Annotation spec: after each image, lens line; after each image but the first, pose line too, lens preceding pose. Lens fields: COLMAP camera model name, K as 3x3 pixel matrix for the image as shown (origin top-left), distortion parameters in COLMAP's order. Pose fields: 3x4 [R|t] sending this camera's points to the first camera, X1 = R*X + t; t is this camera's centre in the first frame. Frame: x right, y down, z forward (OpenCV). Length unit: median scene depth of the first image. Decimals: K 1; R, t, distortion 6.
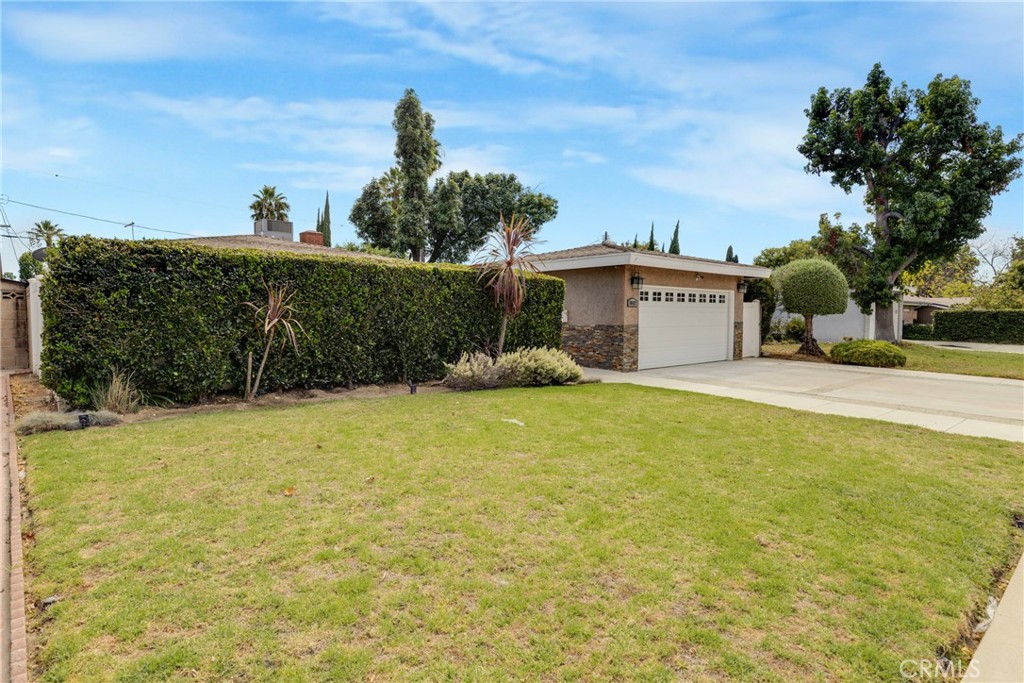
lens RADIAL K [[489.0, 0, 490.8], [0, 489.0, 347.3], [0, 0, 1]] dist [-0.000218, 0.000107]
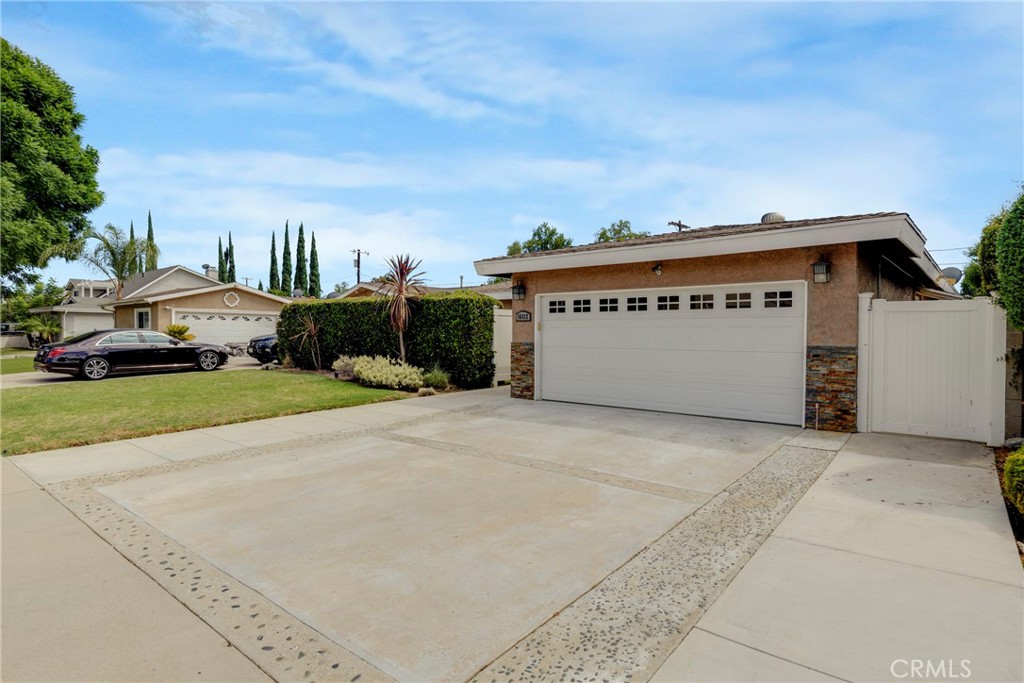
lens RADIAL K [[467.1, 0, 508.7], [0, 467.1, 344.3], [0, 0, 1]] dist [-0.002535, -0.000289]
pose [[0.287725, 0.018543, -0.957534, 0.993248], [-0.071190, 0.997461, -0.002075, -0.037394], [0.955064, 0.068763, 0.288314, 0.702873]]
